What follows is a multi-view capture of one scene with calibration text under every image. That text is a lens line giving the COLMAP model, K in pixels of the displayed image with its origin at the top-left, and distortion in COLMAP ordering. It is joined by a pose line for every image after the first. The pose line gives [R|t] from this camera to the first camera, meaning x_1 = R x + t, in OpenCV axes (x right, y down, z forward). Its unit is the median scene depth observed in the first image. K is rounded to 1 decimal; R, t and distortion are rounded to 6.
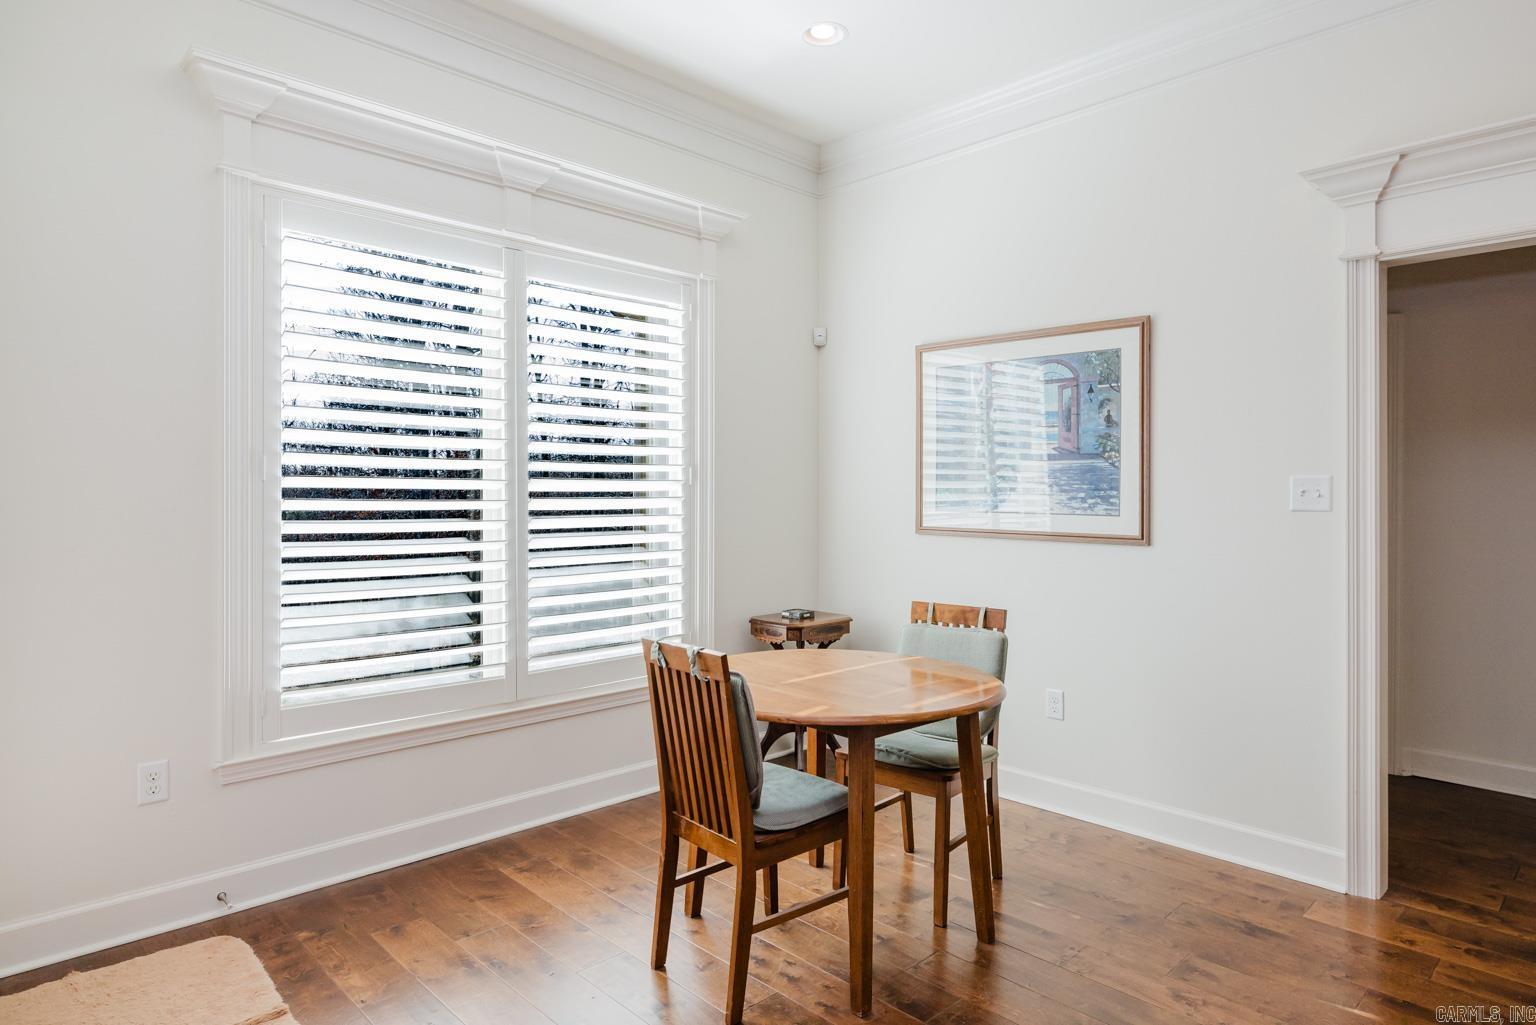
lens RADIAL K [[904.1, 0, 769.6], [0, 904.1, 486.8], [0, 0, 1]] dist [0.000929, 0.000357]
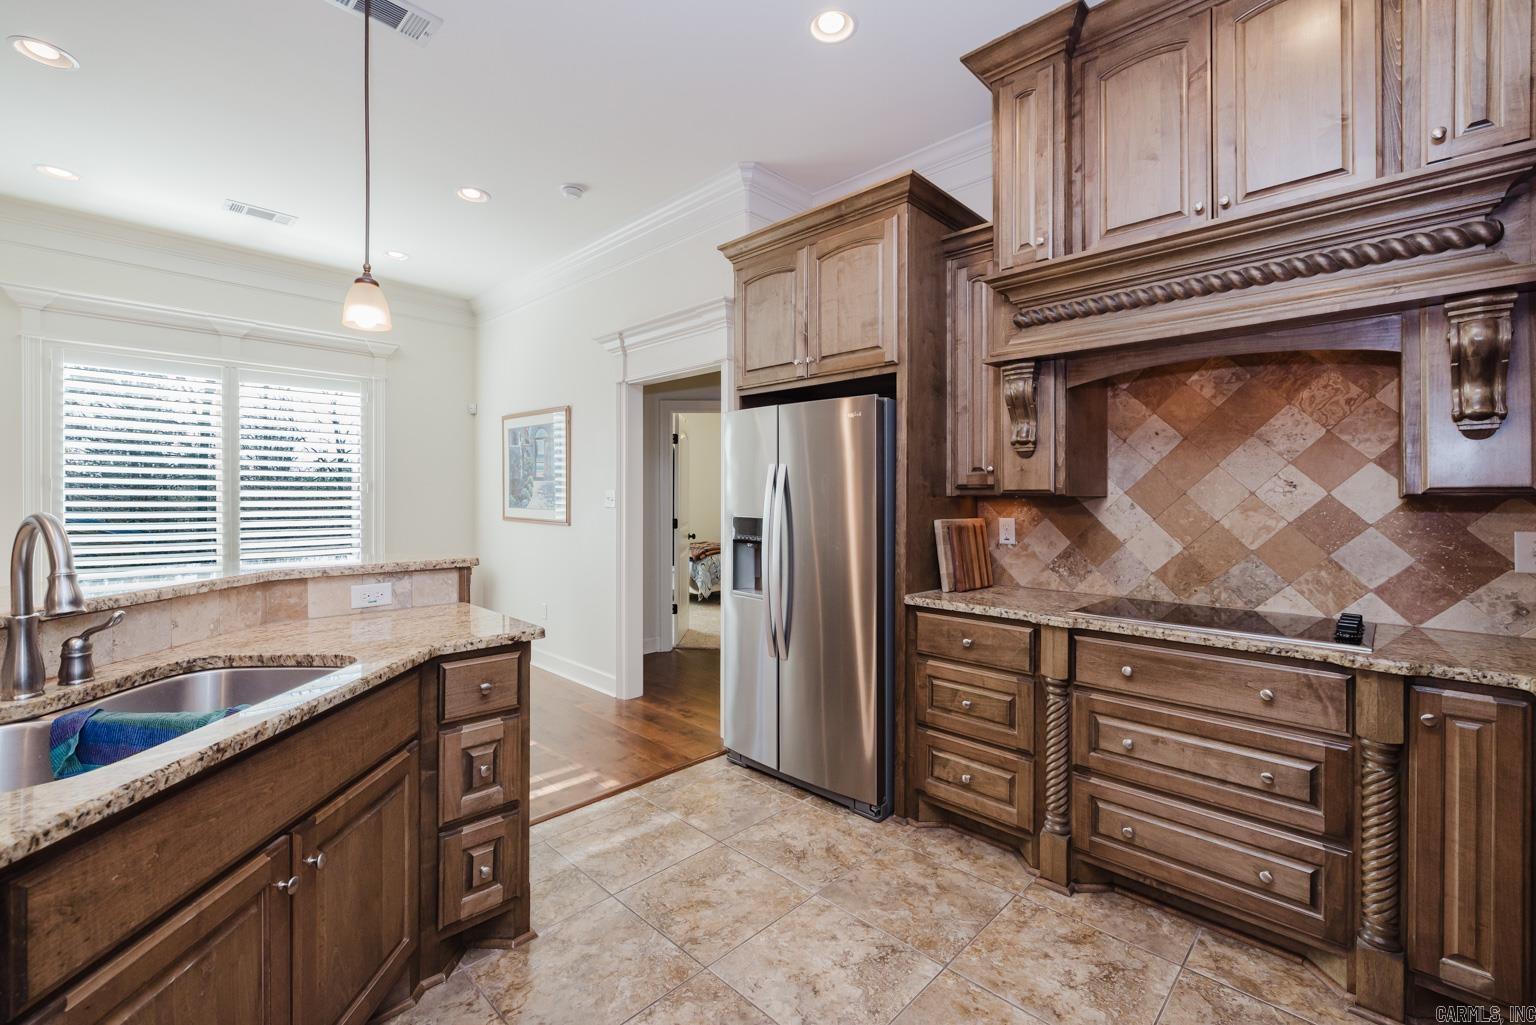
lens RADIAL K [[658.9, 0, 763.8], [0, 658.9, 497.9], [0, 0, 1]] dist [0.001941, 0.000544]
pose [[0.999826, 0.000097, 0.018666, 0.816023], [-0.000216, 0.999980, 0.006382, -0.001735], [-0.018665, -0.006385, 0.999805, -0.400291]]
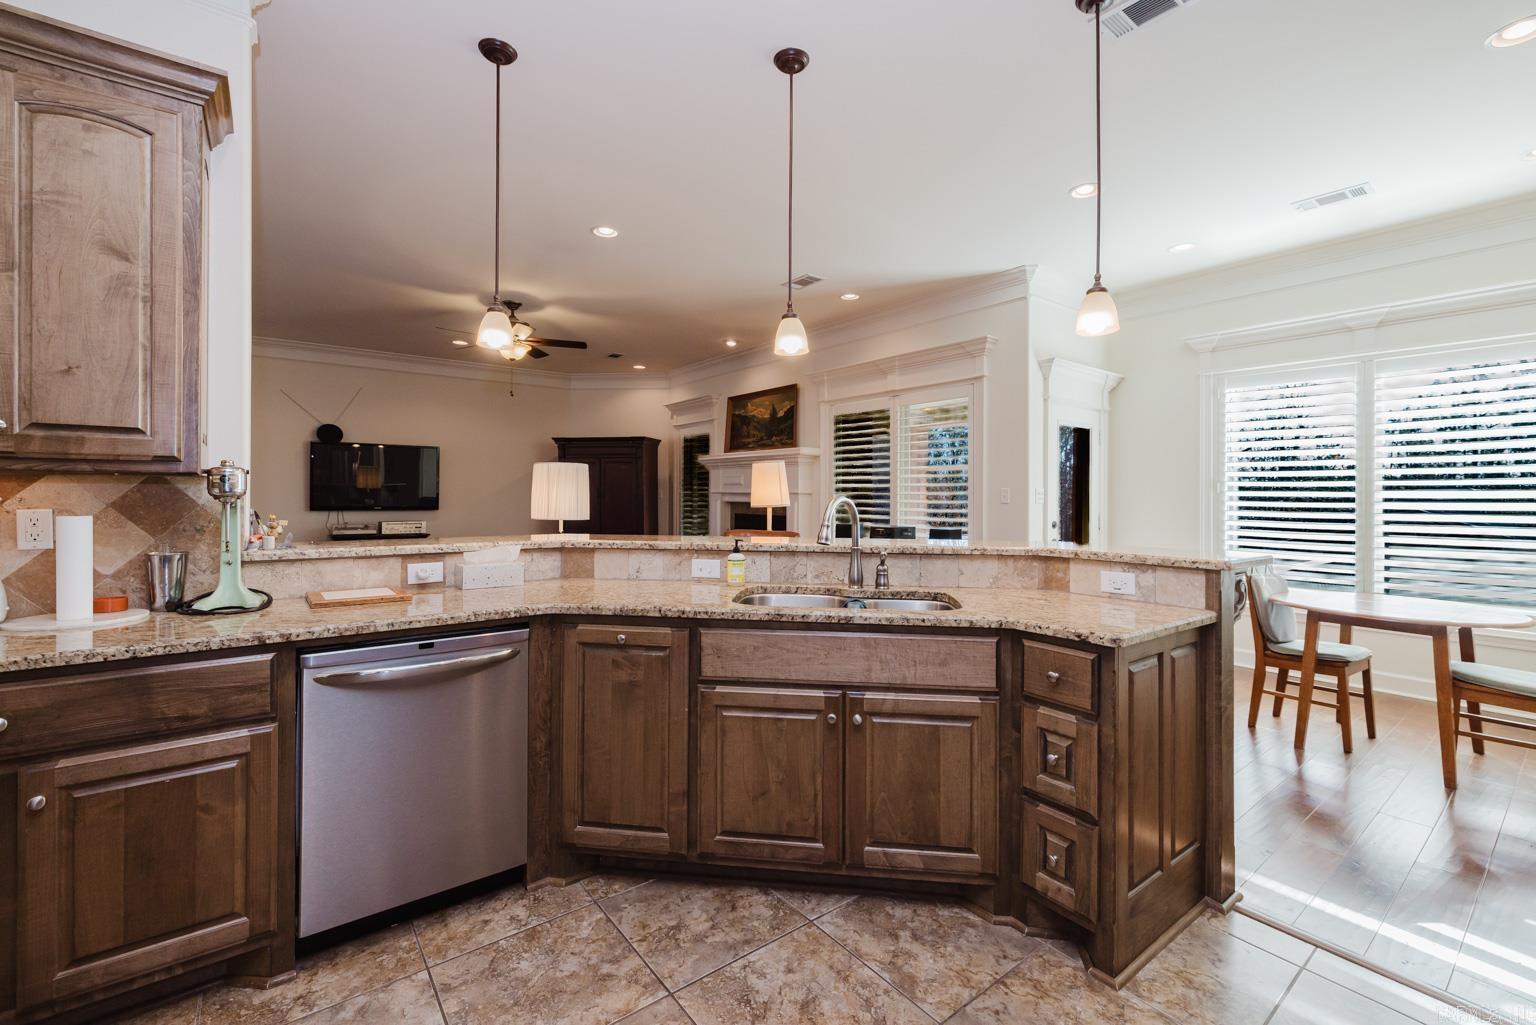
lens RADIAL K [[658.9, 0, 763.8], [0, 658.9, 497.9], [0, 0, 1]] dist [0.001941, 0.000544]
pose [[-0.134677, -0.004012, -0.990881, 1.187667], [-0.004206, 0.999985, -0.003477, 0.015352], [0.990881, 0.003700, -0.134692, 0.005201]]
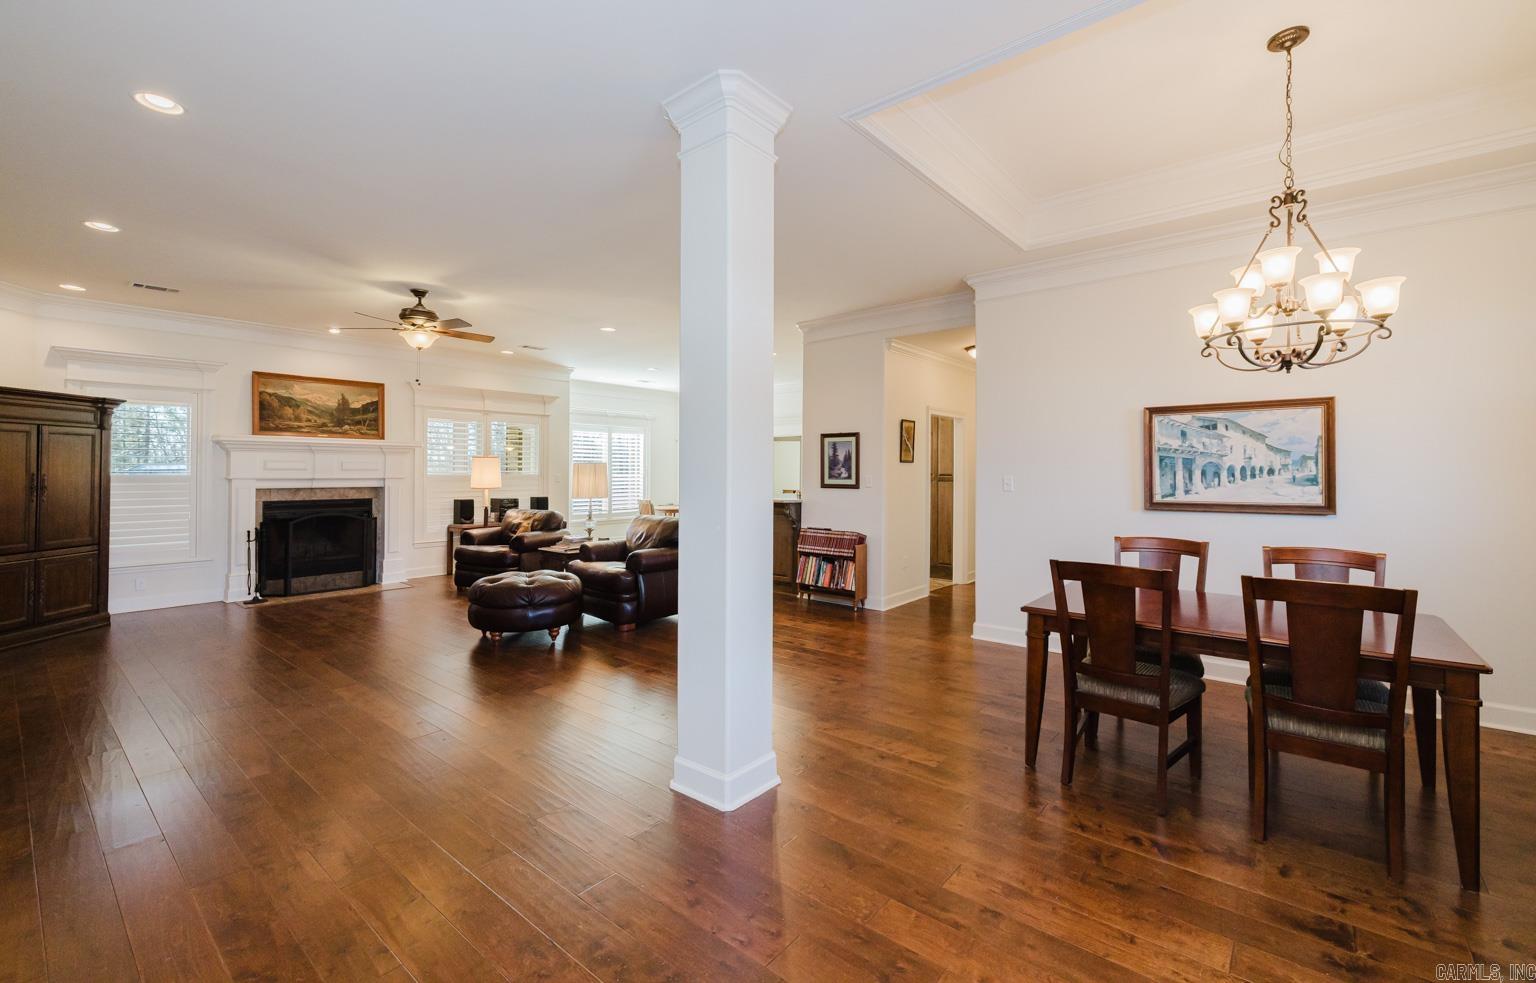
lens RADIAL K [[653.8, 0, 768.0], [0, 653.8, 458.6], [0, 0, 1]] dist [0.000145, 0.000009]
pose [[0.995252, 0.004845, 0.097208, 0.260368], [-0.004326, 0.999975, -0.005547, -0.073130], [-0.097233, 0.005100, 0.995249, -2.788972]]
